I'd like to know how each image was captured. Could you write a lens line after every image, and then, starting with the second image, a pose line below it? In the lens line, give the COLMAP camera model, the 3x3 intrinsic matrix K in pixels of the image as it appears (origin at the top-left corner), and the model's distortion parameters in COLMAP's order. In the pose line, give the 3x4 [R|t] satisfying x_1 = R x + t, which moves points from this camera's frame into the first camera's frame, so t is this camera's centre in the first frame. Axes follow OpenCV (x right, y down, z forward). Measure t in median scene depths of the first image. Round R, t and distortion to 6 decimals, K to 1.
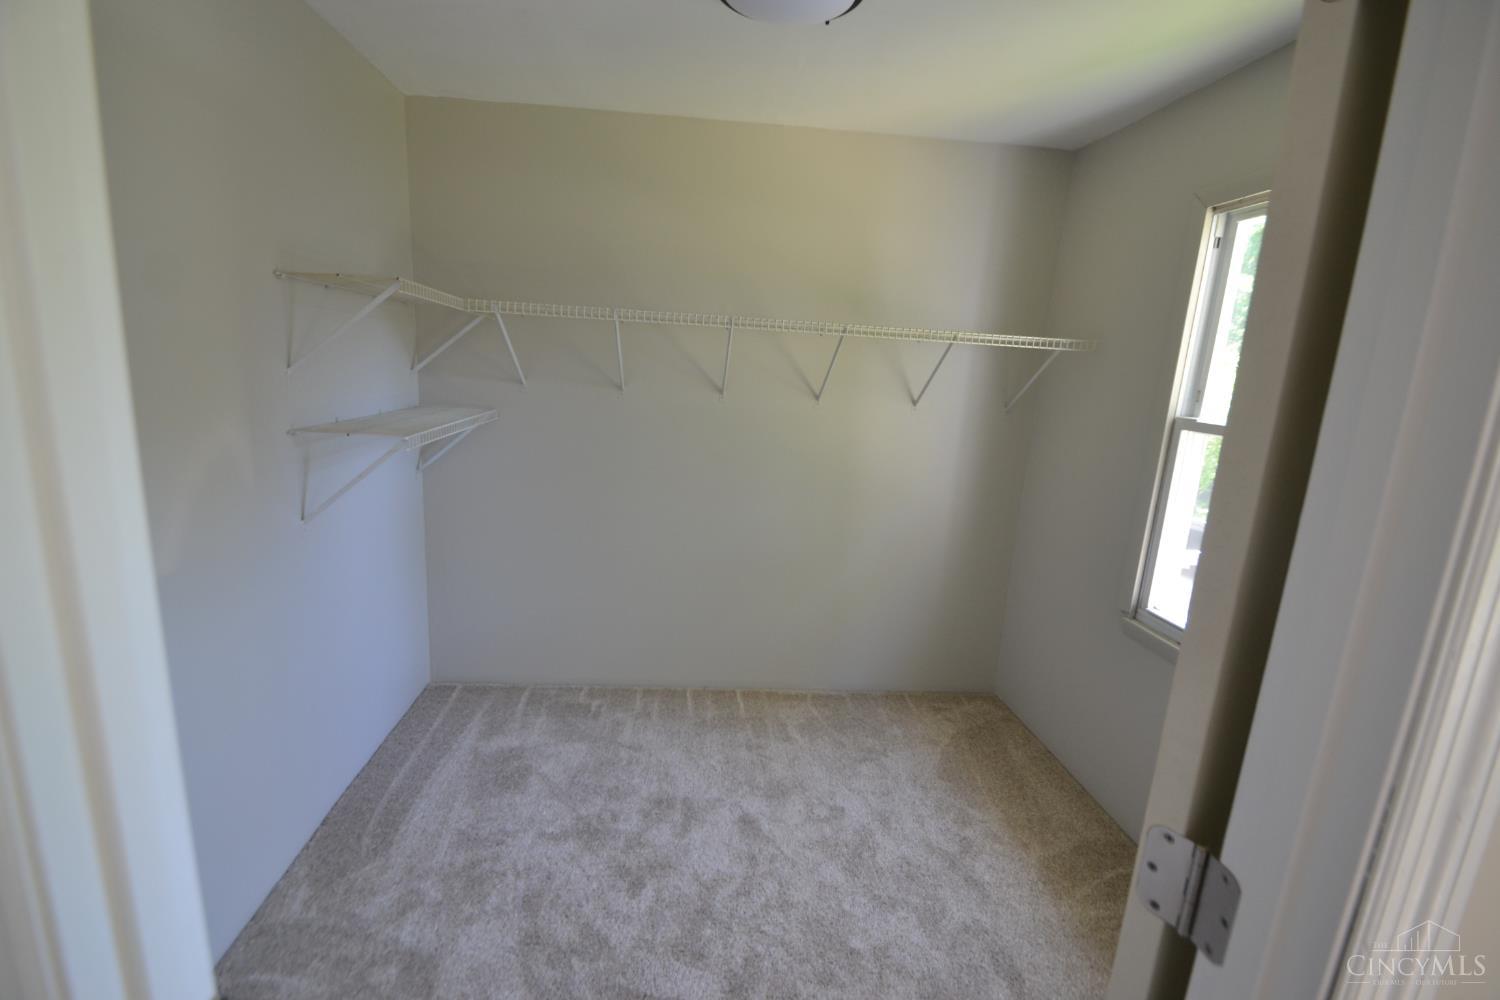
lens RADIAL K [[671.3, 0, 744.5], [0, 671.3, 503.2], [0, 0, 1]] dist [-0.003961, -0.000506]
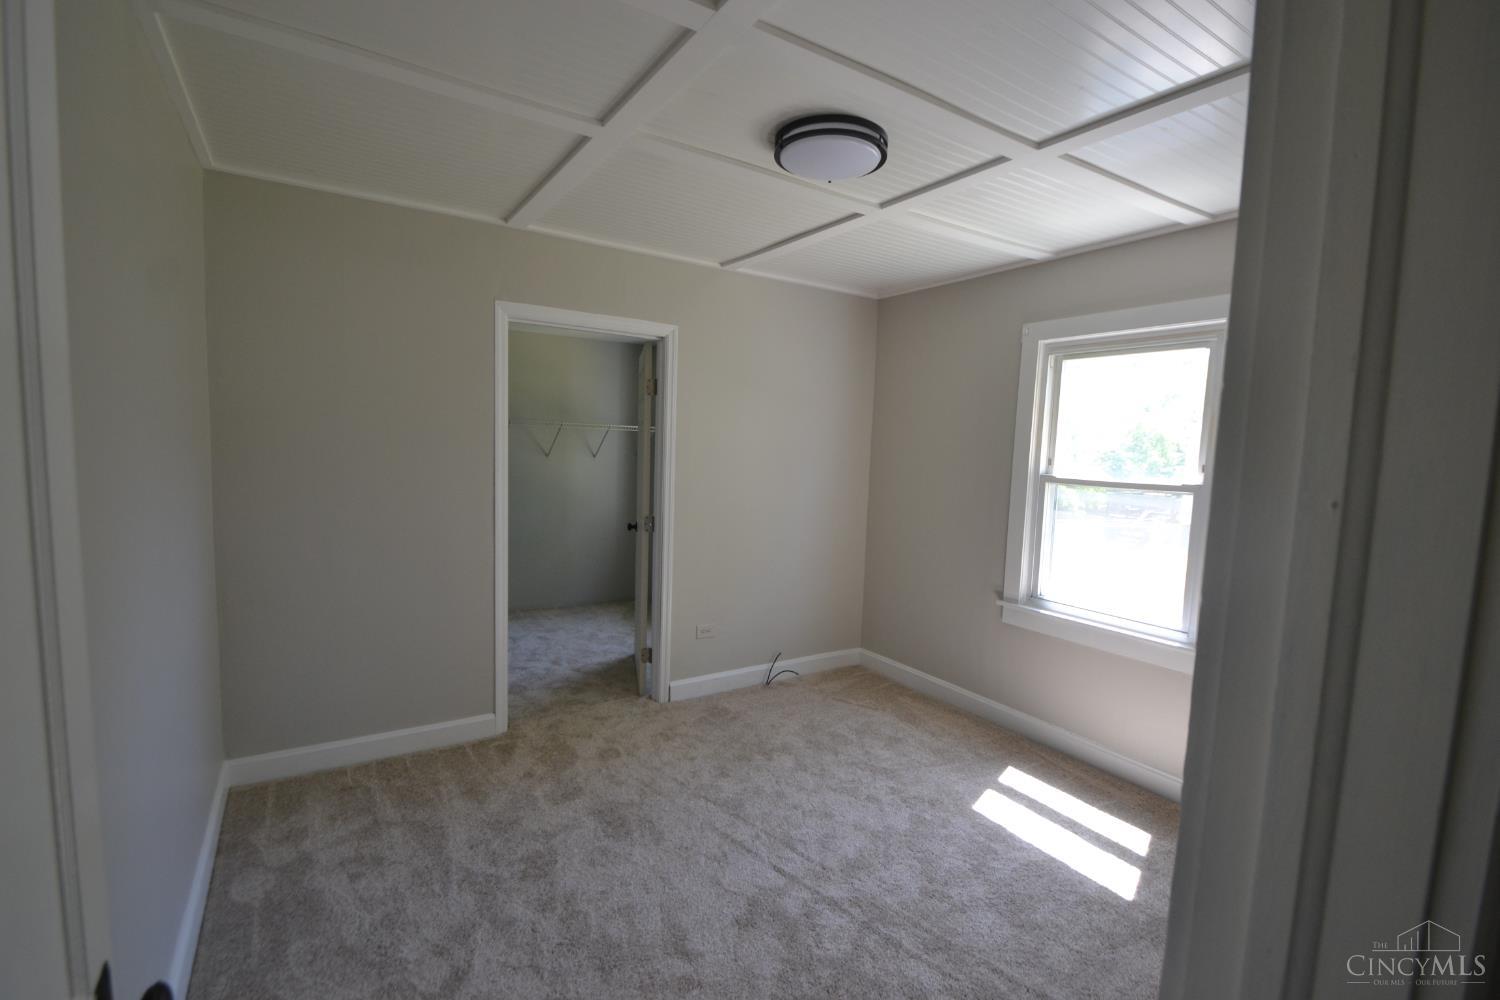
lens RADIAL K [[671.3, 0, 747.3], [0, 671.3, 503.7], [0, 0, 1]] dist [-0.003961, -0.000506]
pose [[0.885824, -0.071670, 0.458453, -0.376402], [0.114023, 0.991327, -0.065342, 0.241493], [-0.449793, 0.110156, 0.886313, -1.349120]]
